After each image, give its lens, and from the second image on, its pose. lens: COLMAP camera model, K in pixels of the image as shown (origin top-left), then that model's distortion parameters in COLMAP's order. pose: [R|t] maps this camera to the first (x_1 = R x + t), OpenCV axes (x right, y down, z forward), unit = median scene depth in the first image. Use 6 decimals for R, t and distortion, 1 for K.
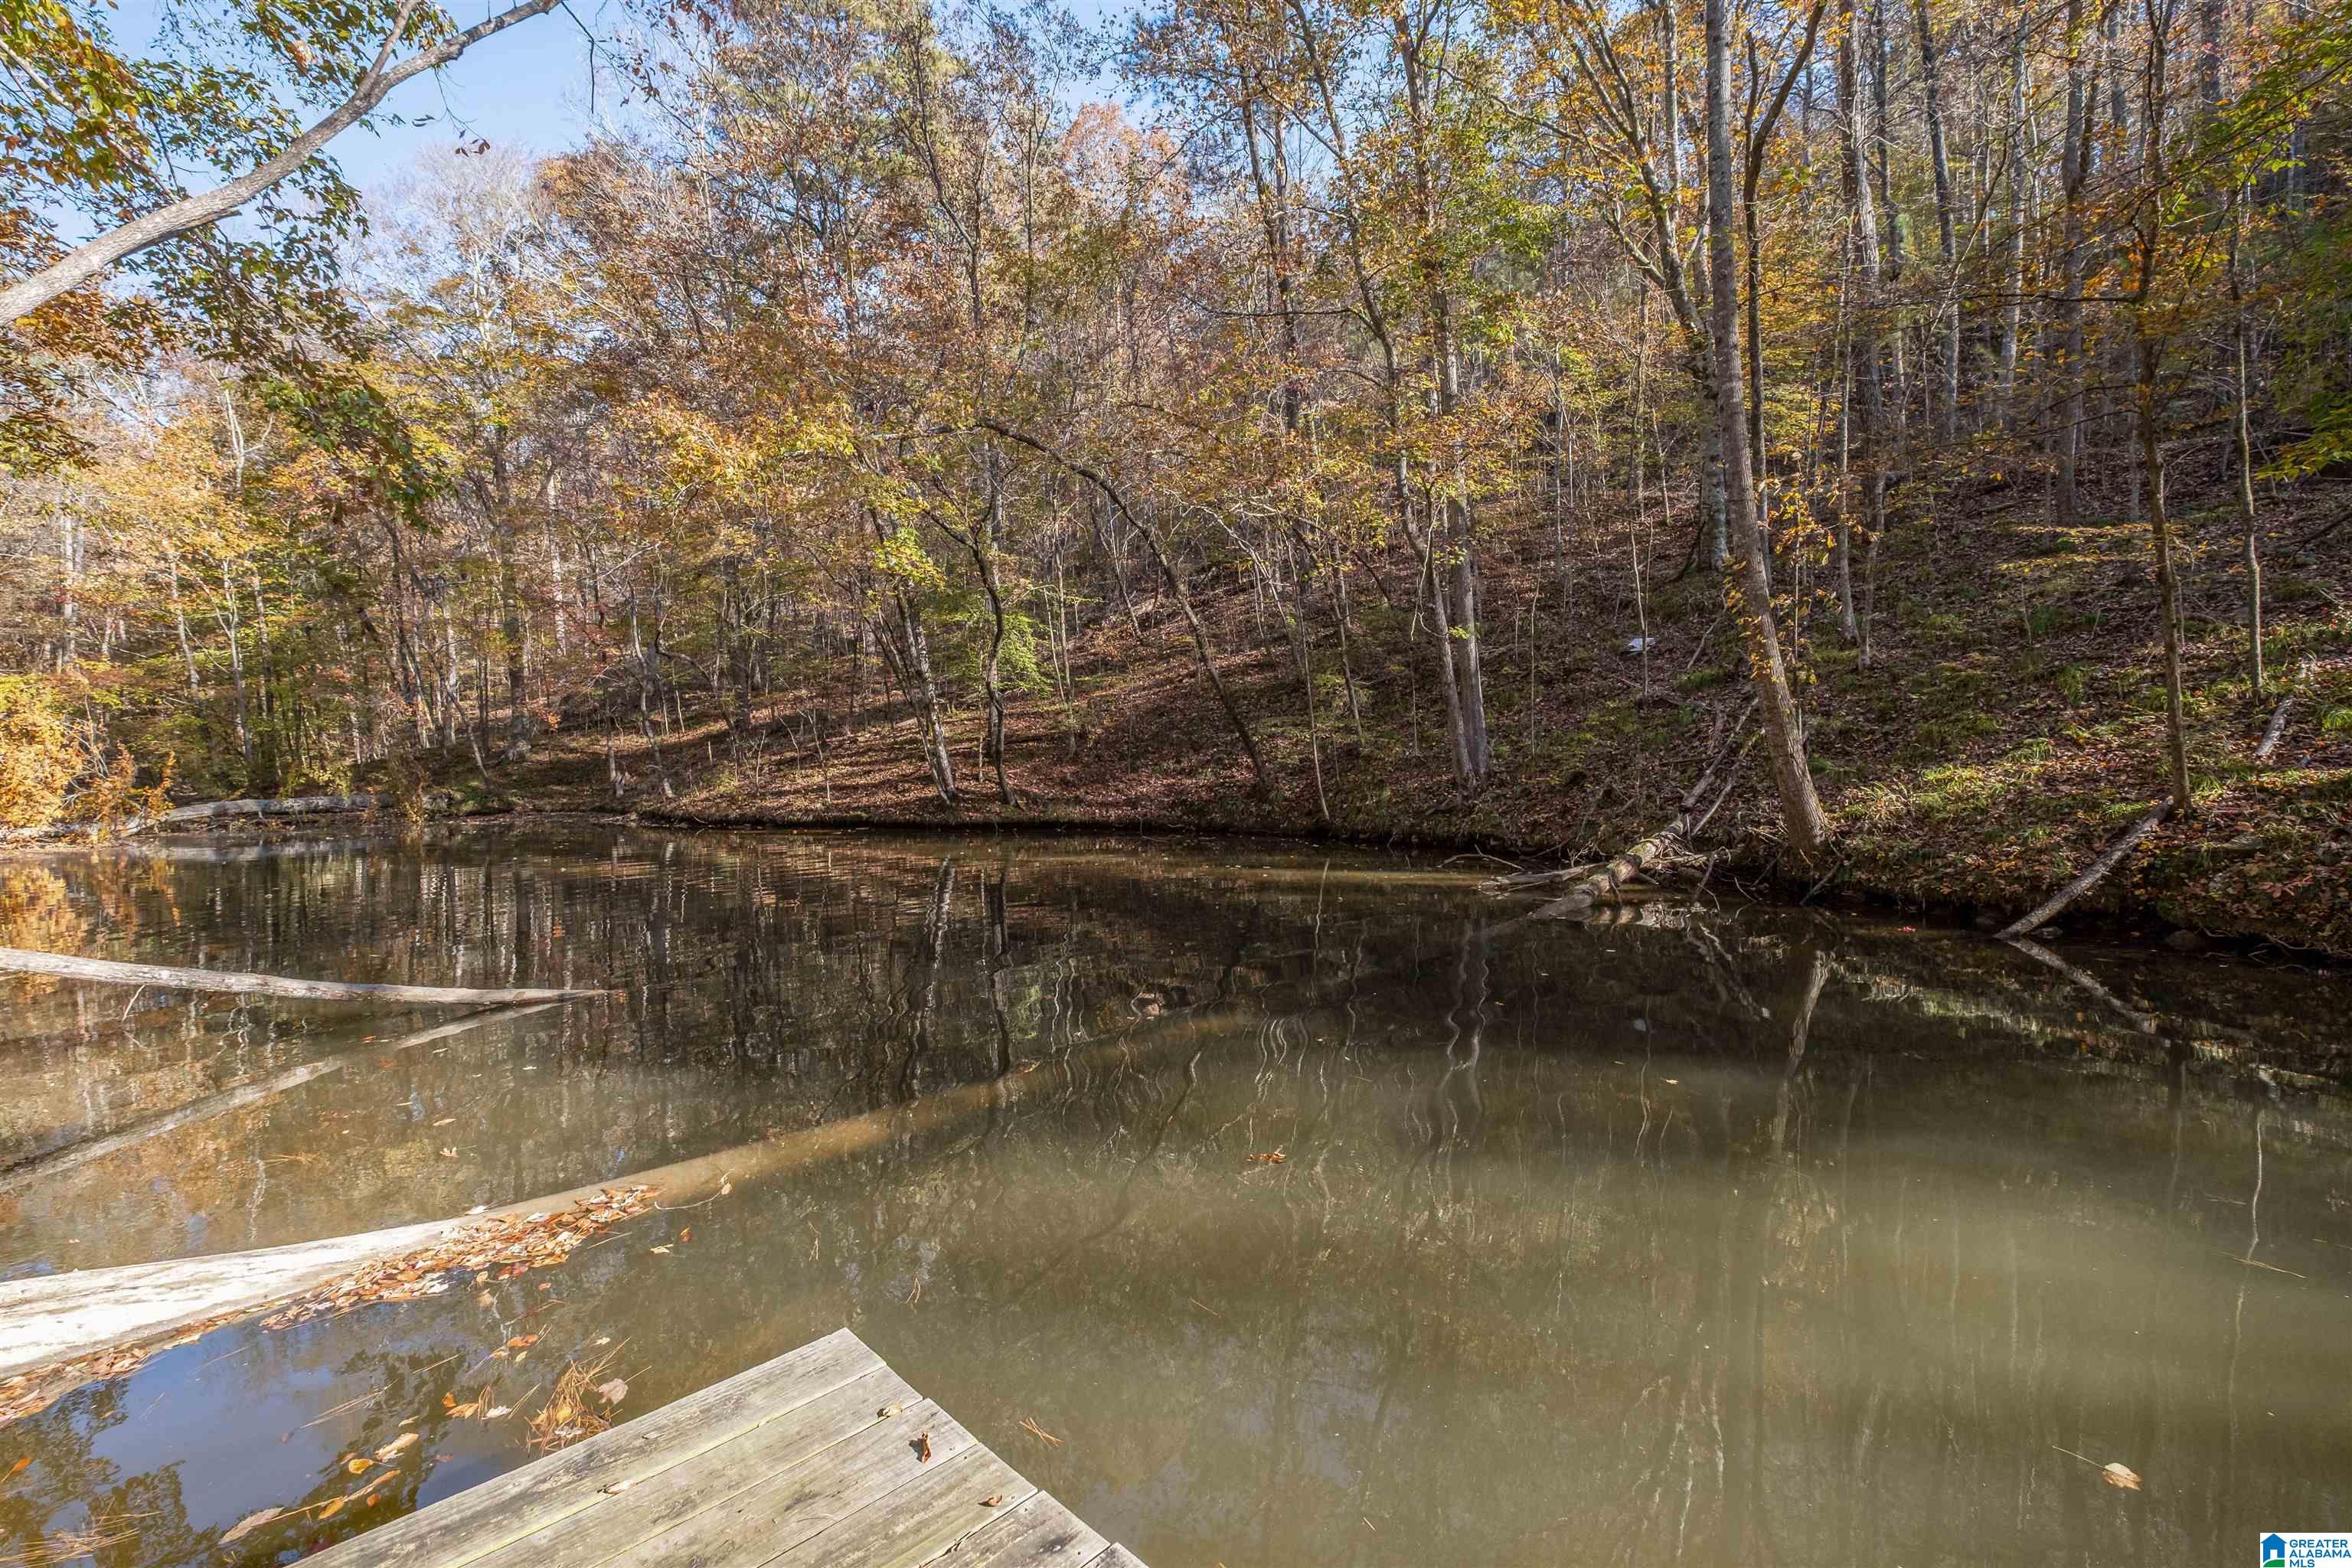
lens RADIAL K [[1032.5, 0, 1178.0], [0, 1032.5, 771.3], [0, 0, 1]] dist [0.000455, -0.000470]
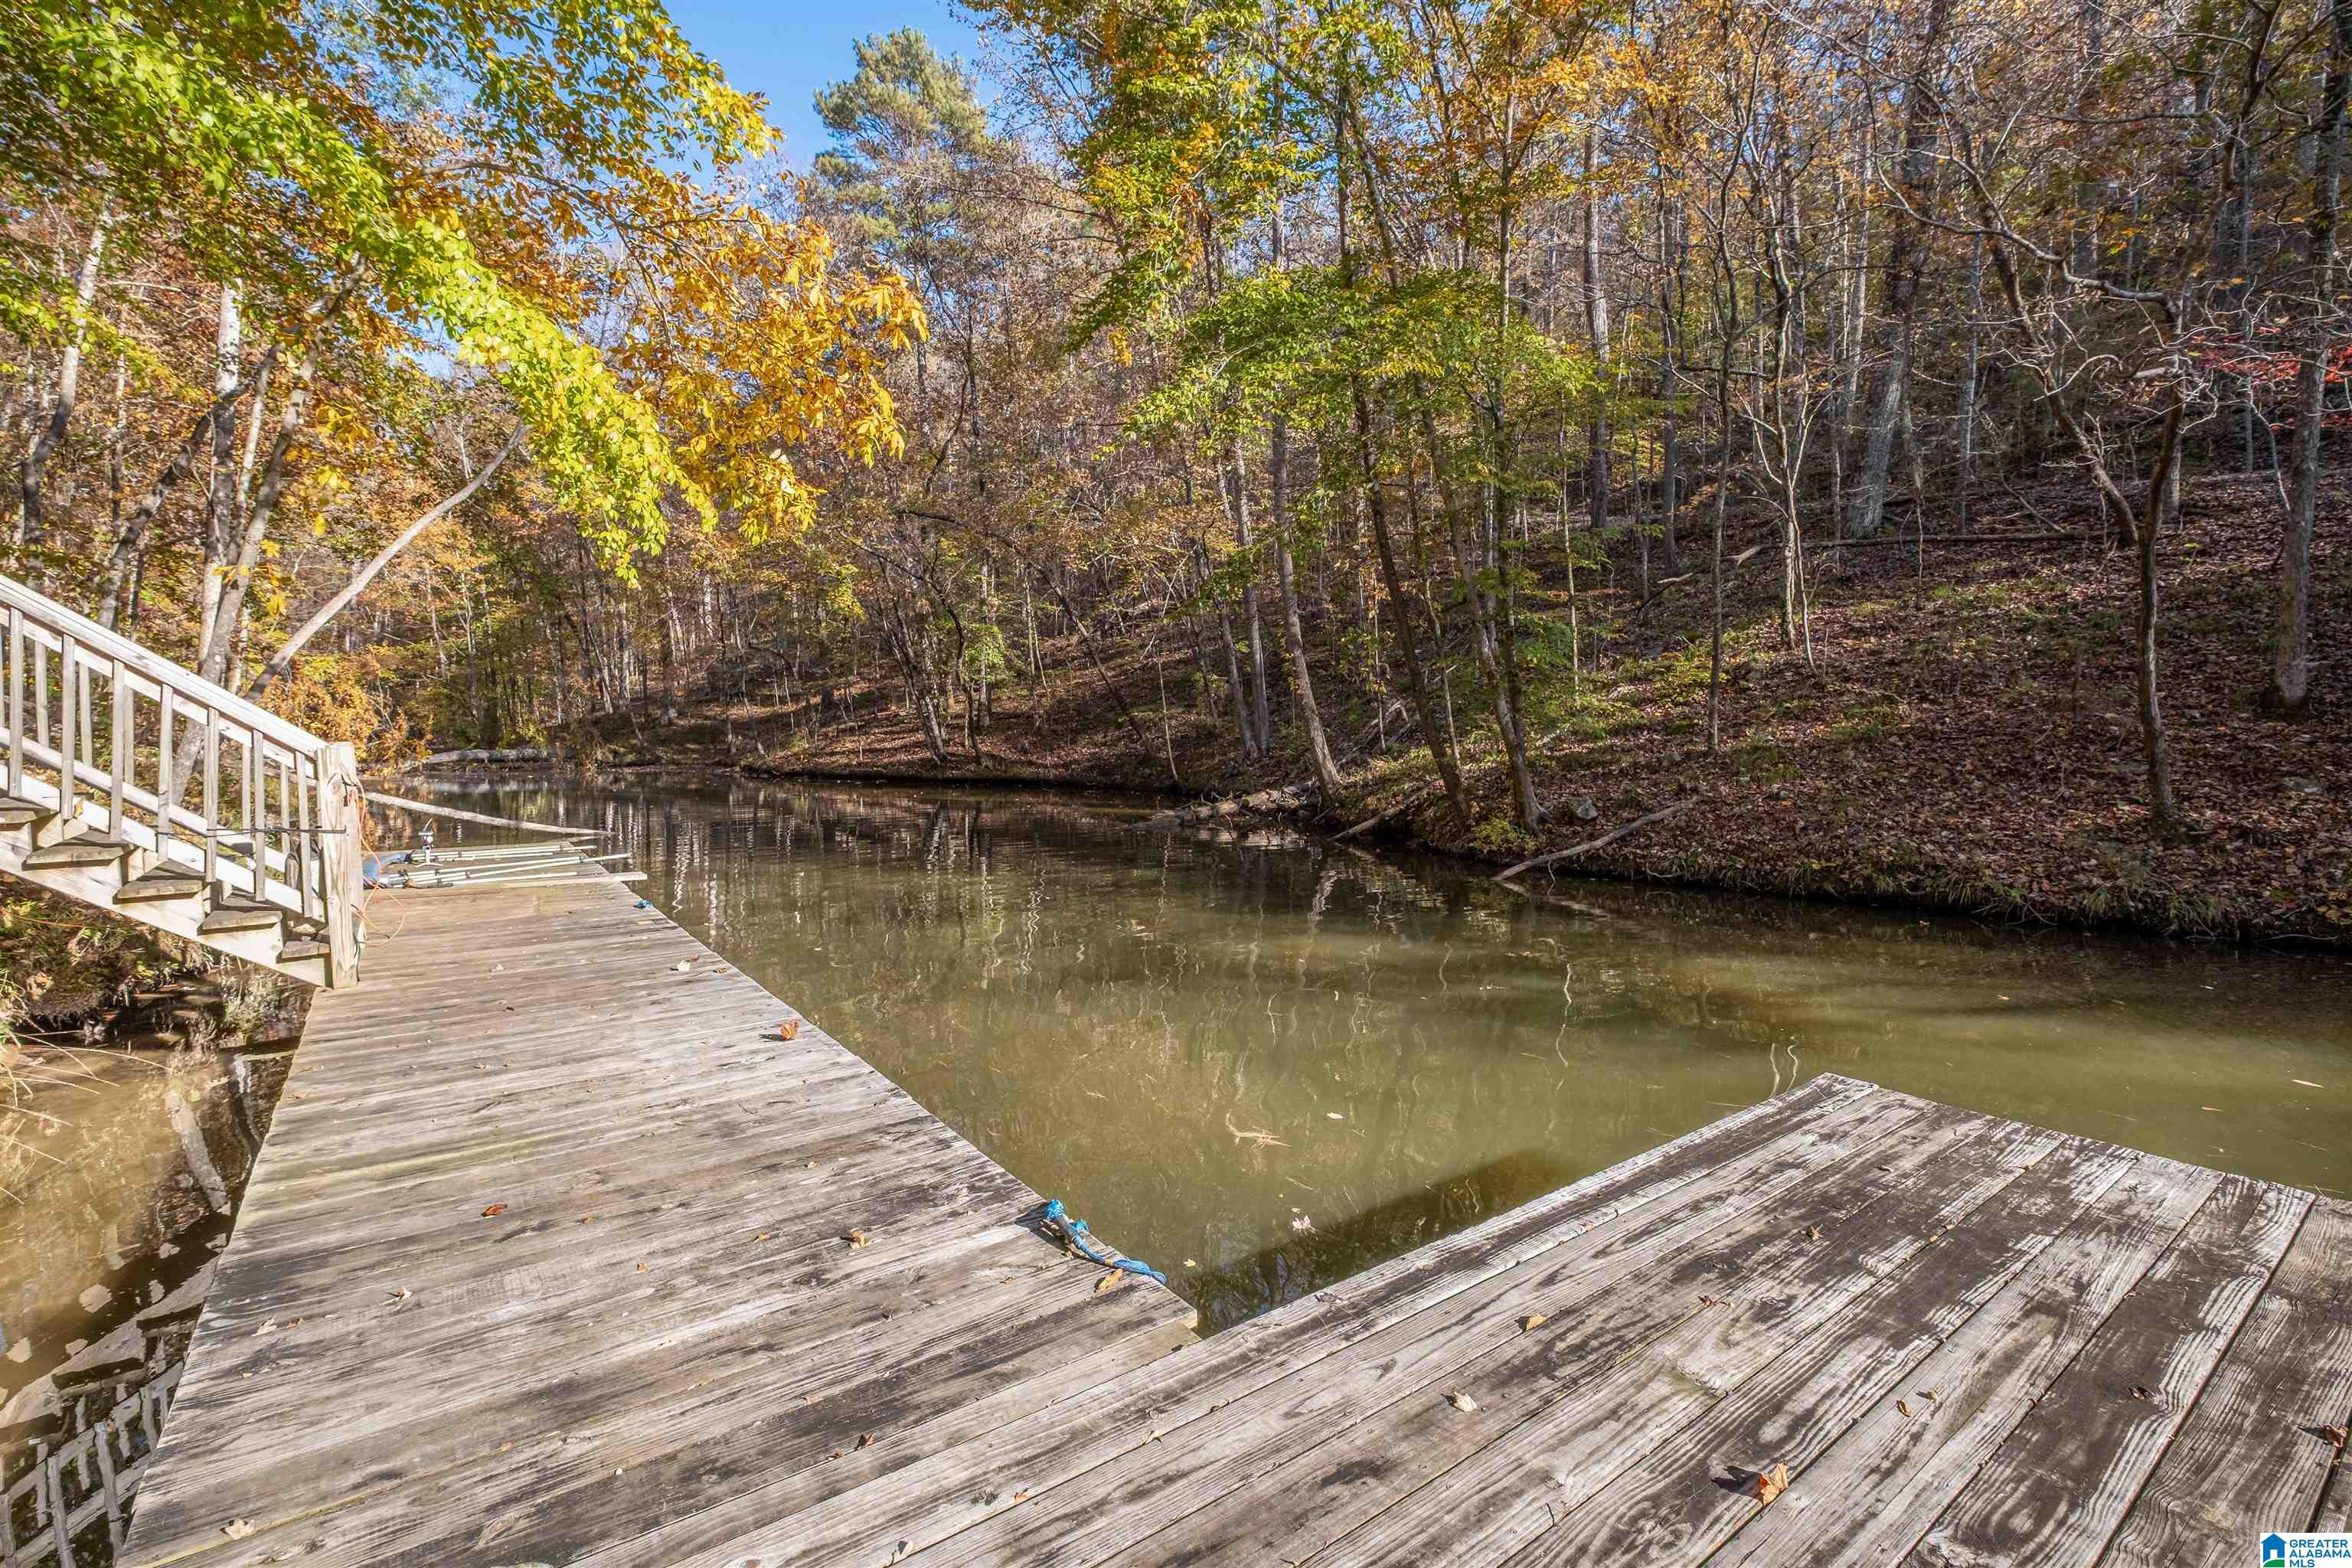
lens RADIAL K [[1032.5, 0, 1174.6], [0, 1032.5, 788.3], [0, 0, 1]] dist [0.000455, -0.000470]
pose [[0.989621, 0.027754, -0.140996, 0.240607], [-0.021679, 0.998777, 0.044439, -0.002617], [0.142057, -0.040921, 0.989012, -0.262877]]
